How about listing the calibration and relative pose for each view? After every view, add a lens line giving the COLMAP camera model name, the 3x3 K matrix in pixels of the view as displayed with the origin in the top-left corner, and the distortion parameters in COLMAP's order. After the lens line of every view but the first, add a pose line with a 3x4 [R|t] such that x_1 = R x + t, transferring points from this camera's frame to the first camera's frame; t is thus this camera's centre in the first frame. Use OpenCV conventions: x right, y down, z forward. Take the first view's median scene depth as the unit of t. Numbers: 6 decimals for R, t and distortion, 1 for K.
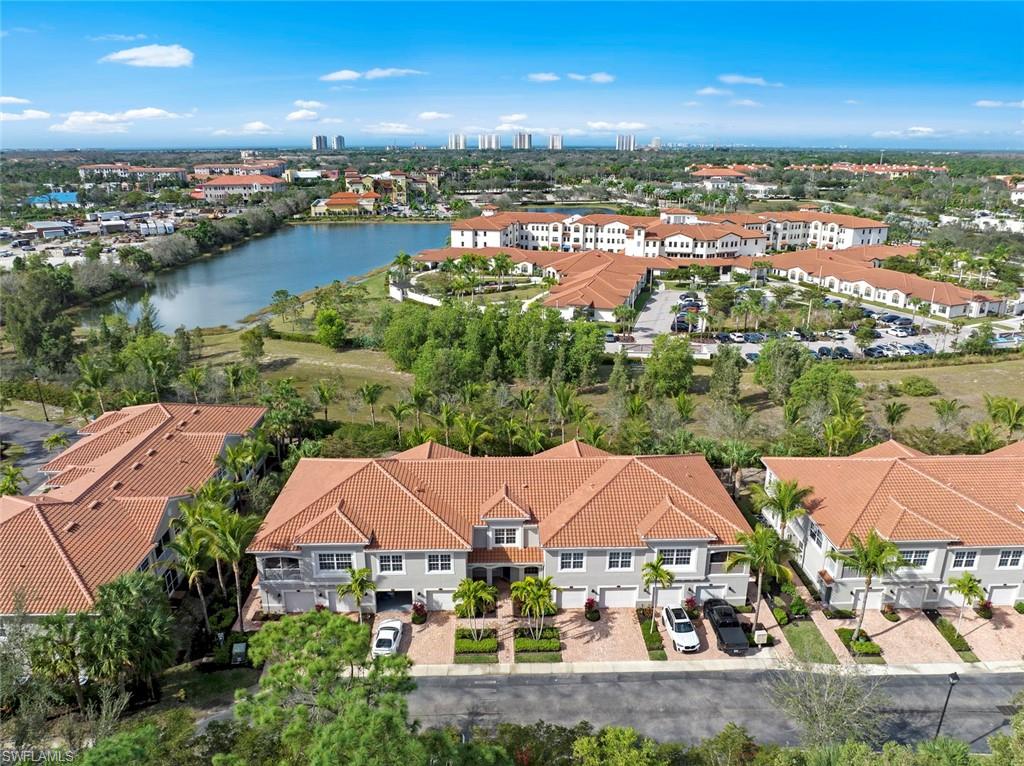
lens RADIAL K [[726.7, 0, 509.2], [0, 726.7, 377.9], [0, 0, 1]] dist [-0.036408, -0.001454]
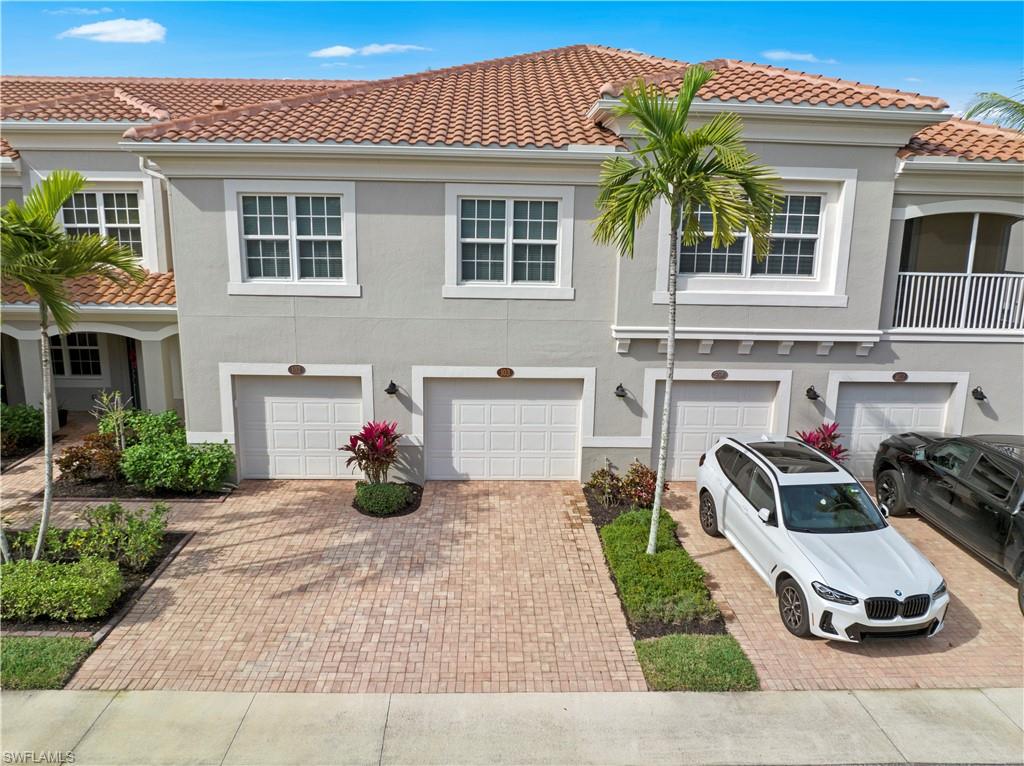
lens RADIAL K [[712.3, 0, 512.0], [0, 712.3, 383.0], [0, 0, 1]] dist [-0.023869, -0.000501]
pose [[0.999726, 0.016563, 0.016547, 0.150017], [-0.014647, 0.993841, -0.109840, 0.316833], [-0.018264, 0.109568, 0.993812, 0.777820]]
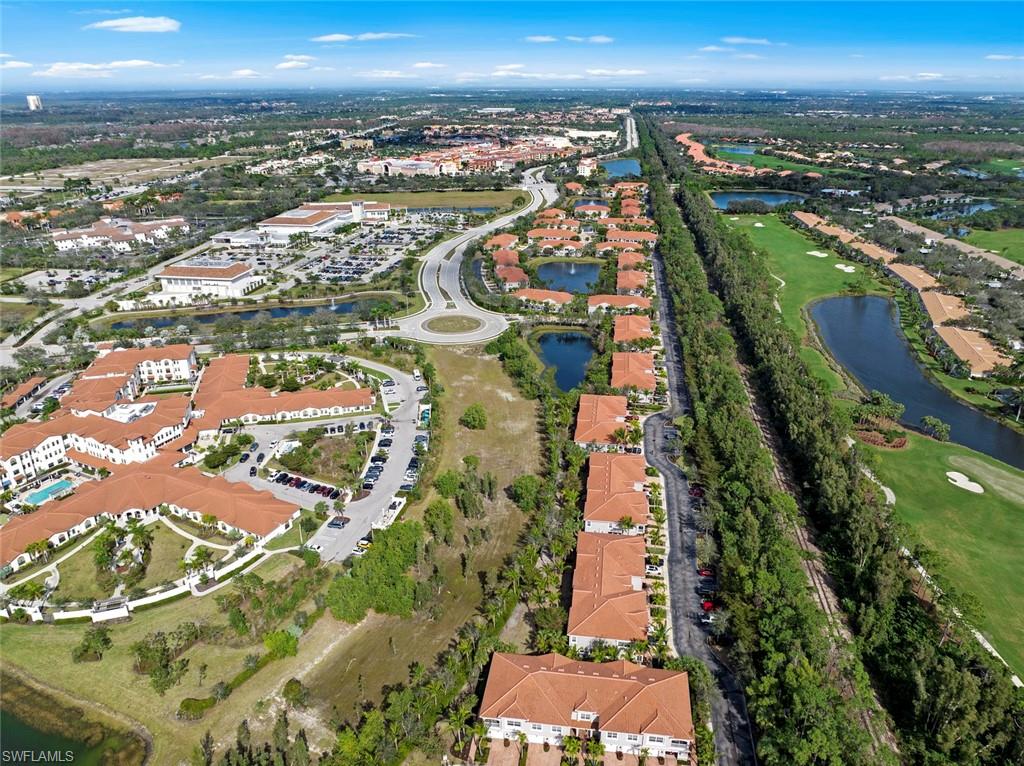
lens RADIAL K [[726.7, 0, 509.2], [0, 726.7, 377.9], [0, 0, 1]] dist [-0.036408, -0.001454]
pose [[0.173458, -0.372685, 0.911602, -2.501597], [0.306382, 0.900122, 0.309694, -1.635514], [-0.935971, 0.225580, 0.270317, 0.485066]]
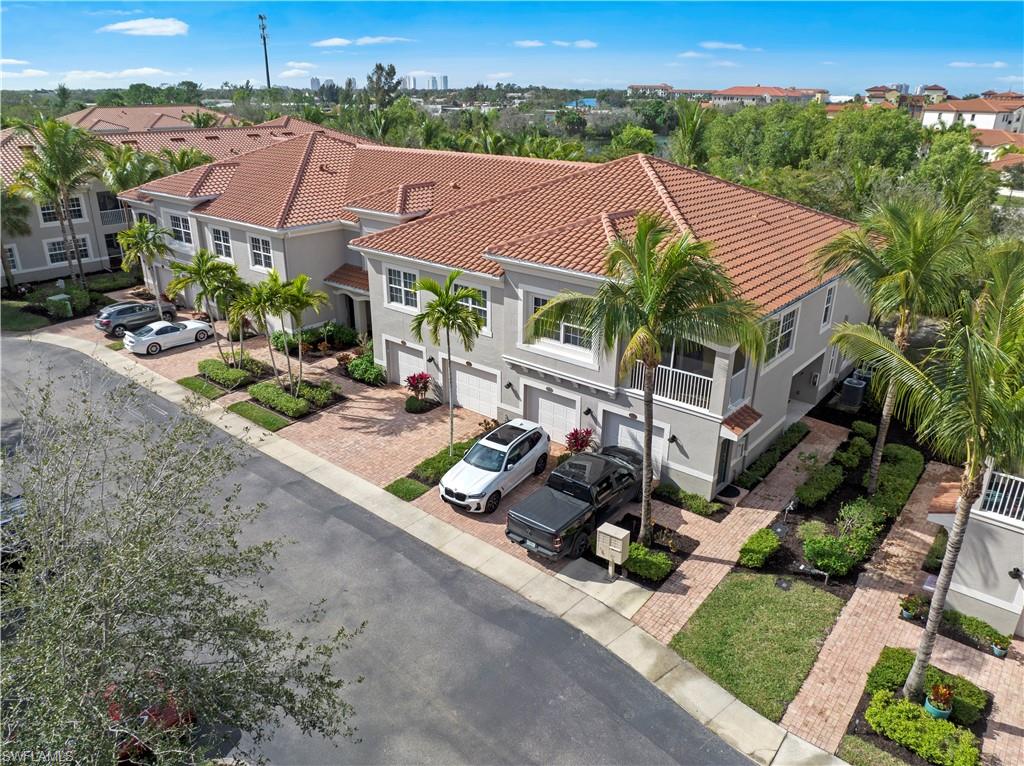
lens RADIAL K [[726.7, 0, 509.2], [0, 726.7, 377.9], [0, 0, 1]] dist [-0.036408, -0.001454]
pose [[0.748787, 0.251716, -0.613153, 0.476638], [-0.213418, 0.967377, 0.136507, 0.224792], [0.627511, 0.028644, 0.778080, 0.635872]]
